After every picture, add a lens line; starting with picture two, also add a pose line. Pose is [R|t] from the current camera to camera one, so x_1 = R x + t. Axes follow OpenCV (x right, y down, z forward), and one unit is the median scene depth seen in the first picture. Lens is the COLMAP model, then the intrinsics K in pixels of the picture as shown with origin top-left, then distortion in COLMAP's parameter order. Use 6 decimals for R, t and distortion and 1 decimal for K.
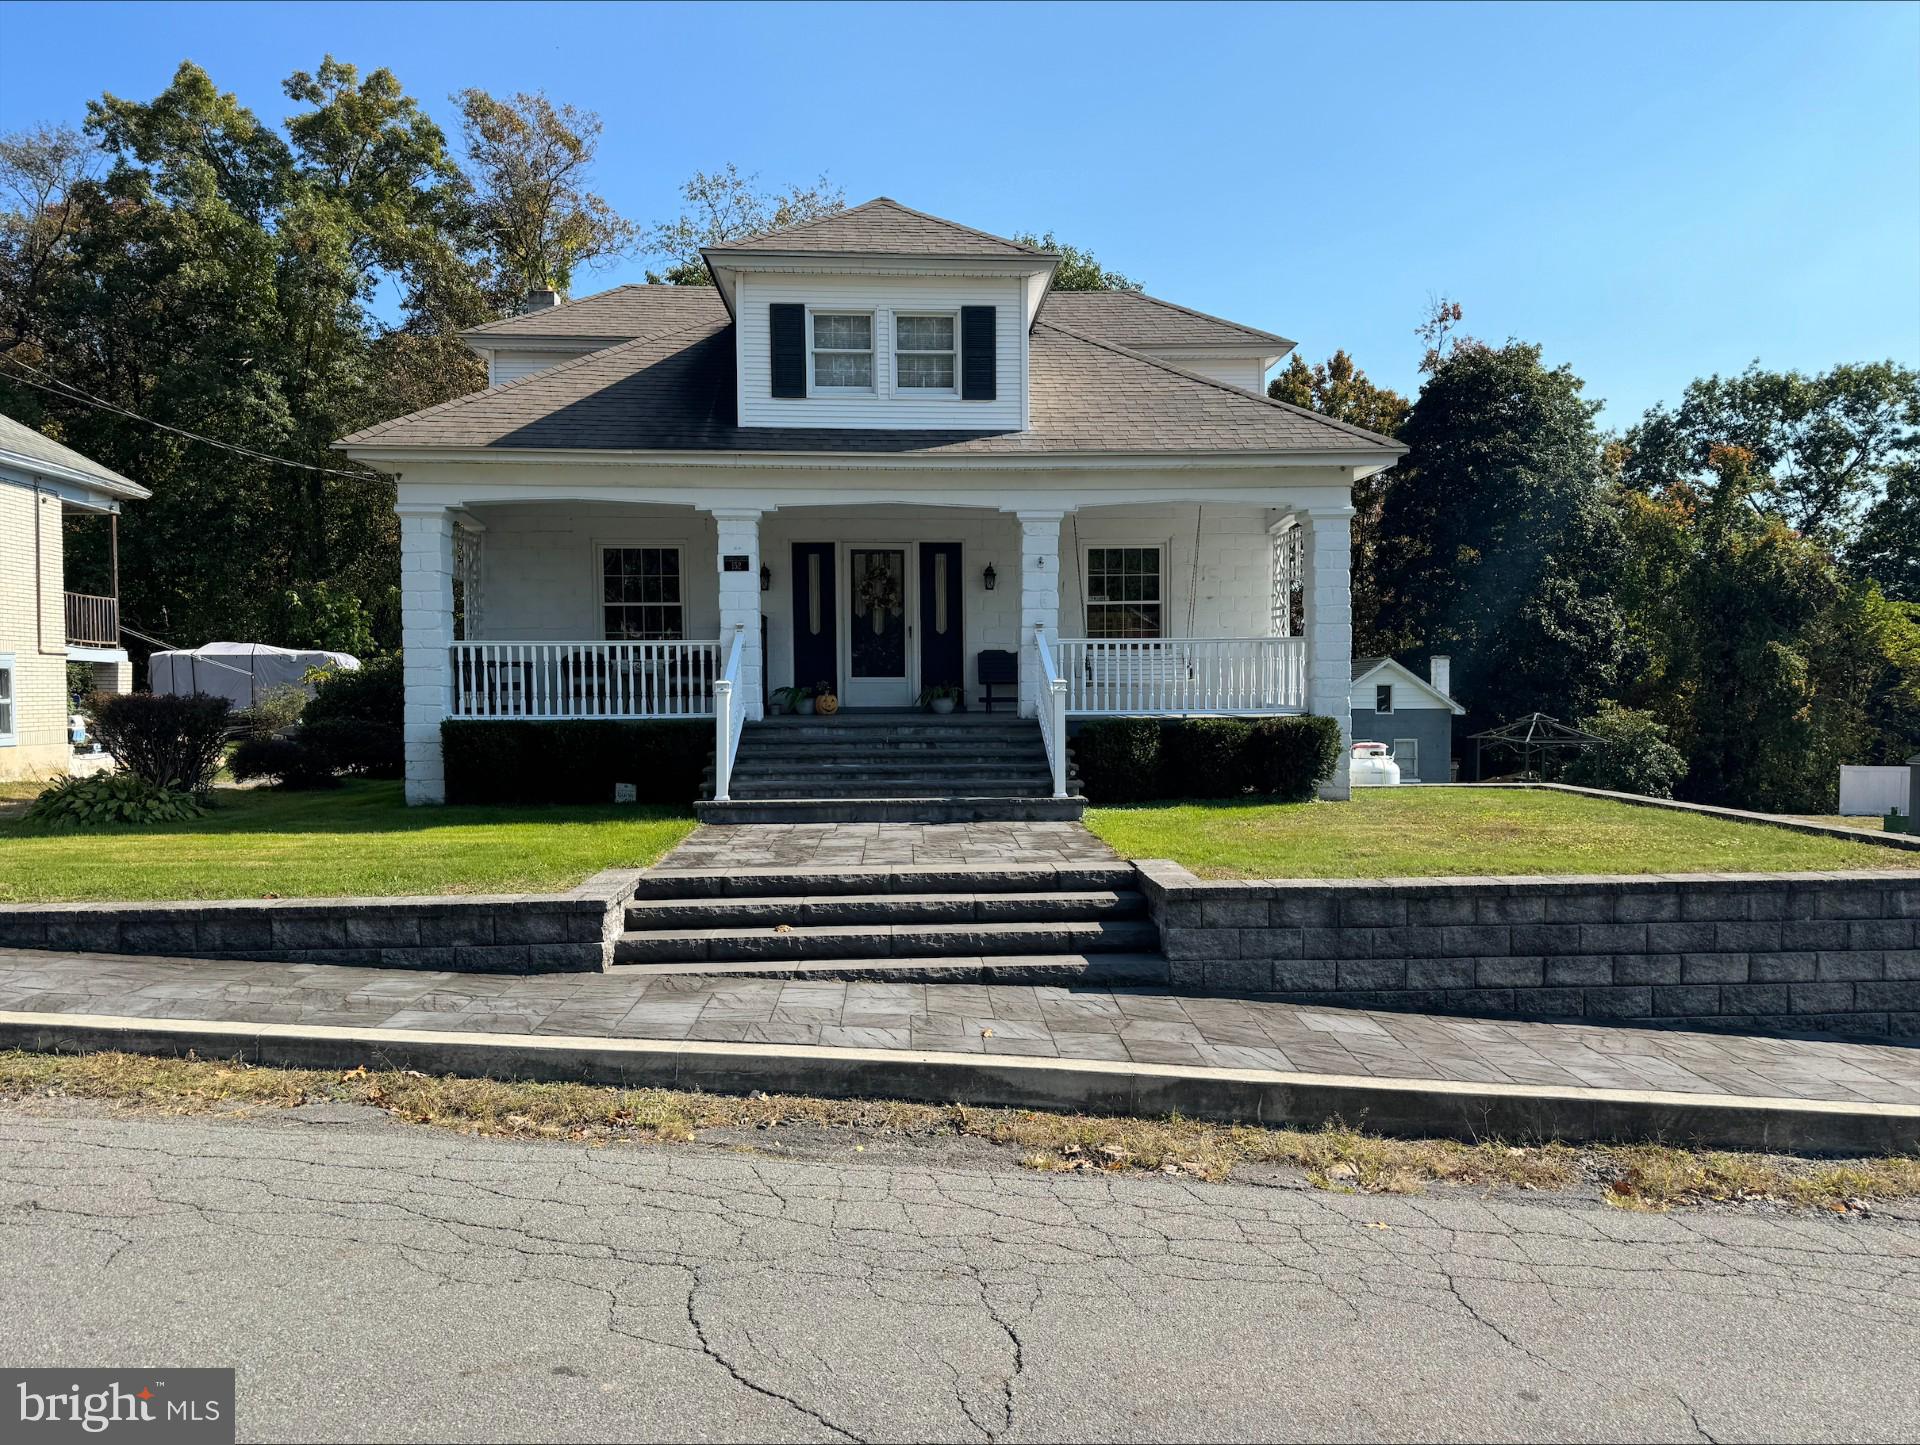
lens RADIAL K [[1361.0, 0, 964.9], [0, 1361.0, 735.2], [0, 0, 1]] dist [0.031487, -0.032912]
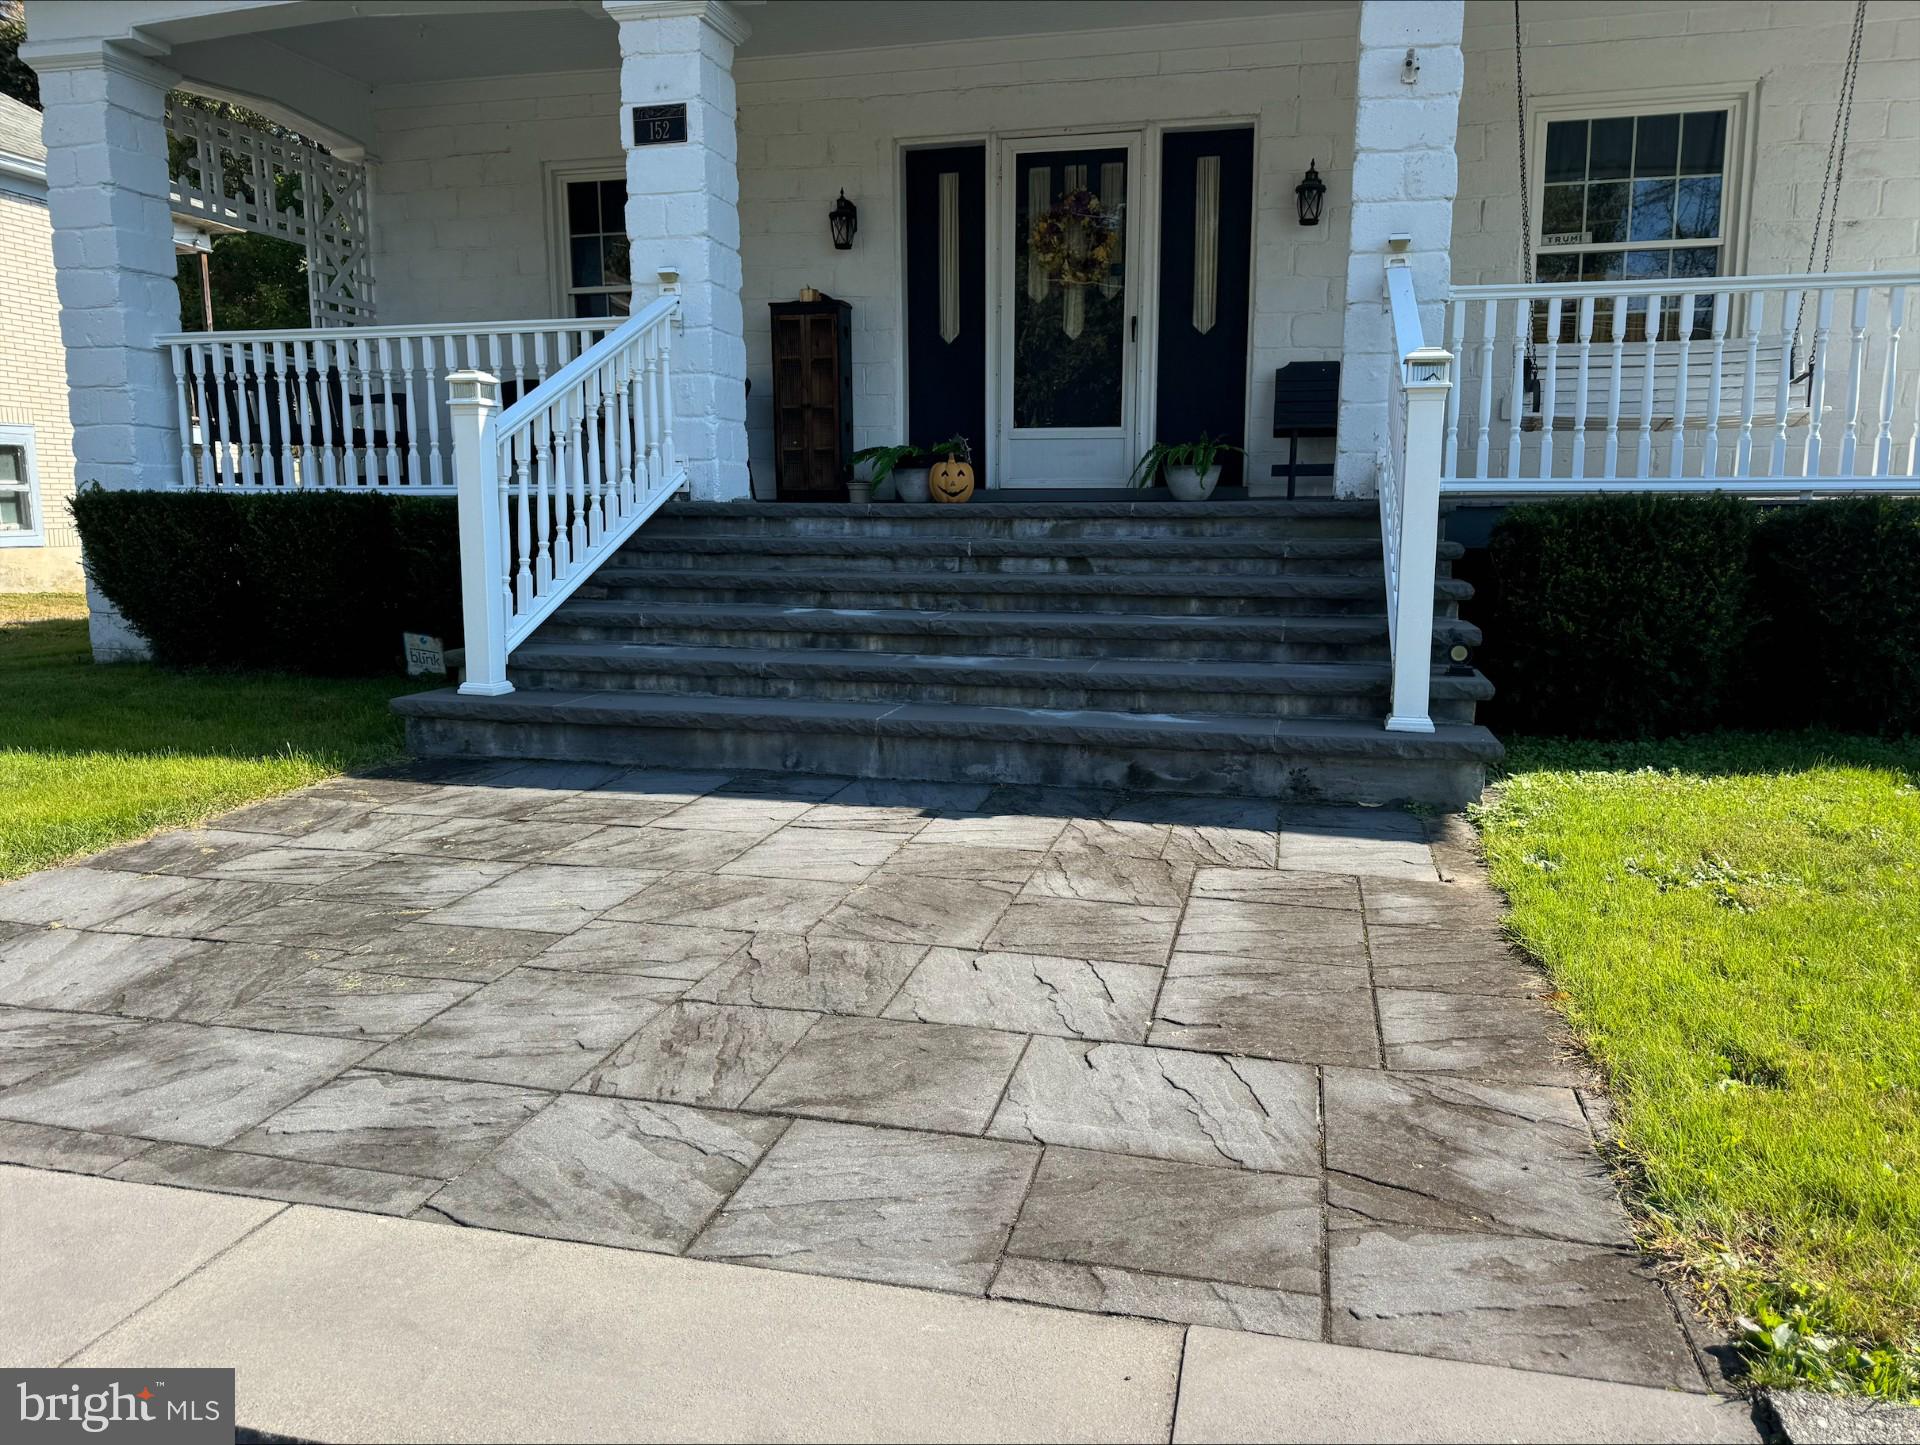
lens RADIAL K [[1345.8, 0, 965.8], [0, 1345.8, 727.1], [0, 0, 1]] dist [0.084434, -0.097192]
pose [[0.956342, 0.052359, -0.287522, 0.056014], [-0.017165, 0.992185, 0.123587, 0.006227], [0.291746, -0.113256, 0.949767, 0.597957]]
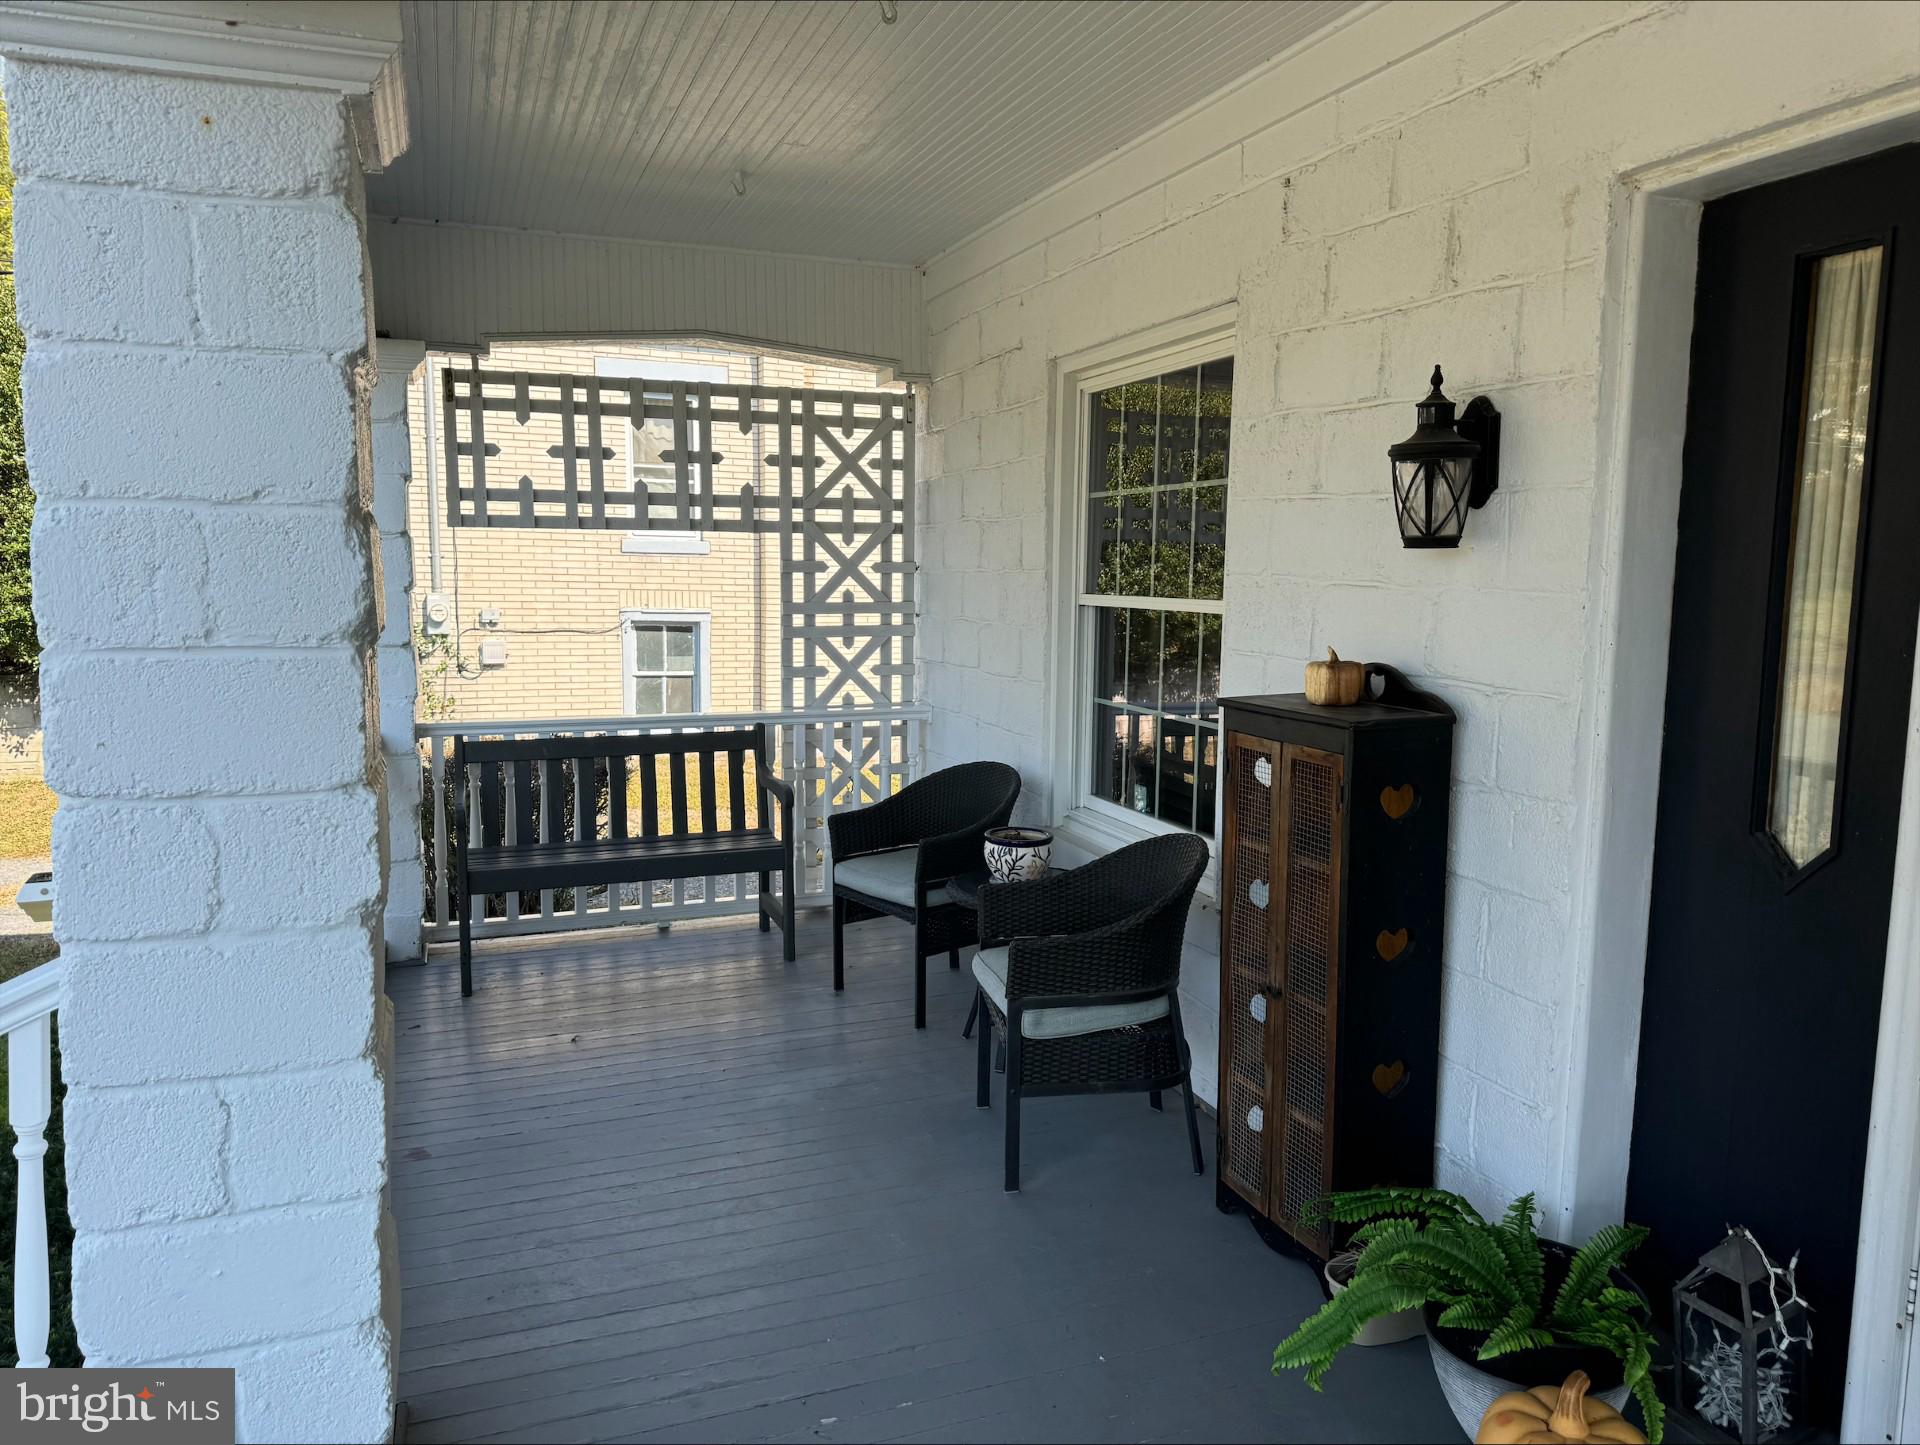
lens RADIAL K [[1361.0, 0, 964.9], [0, 1361.0, 735.2], [0, 0, 1]] dist [0.031487, -0.032912]
pose [[0.291837, 0.130843, -0.947476, -0.009959], [-0.050696, 0.991323, 0.121283, -0.118720], [0.955124, 0.012639, 0.295938, 1.043681]]
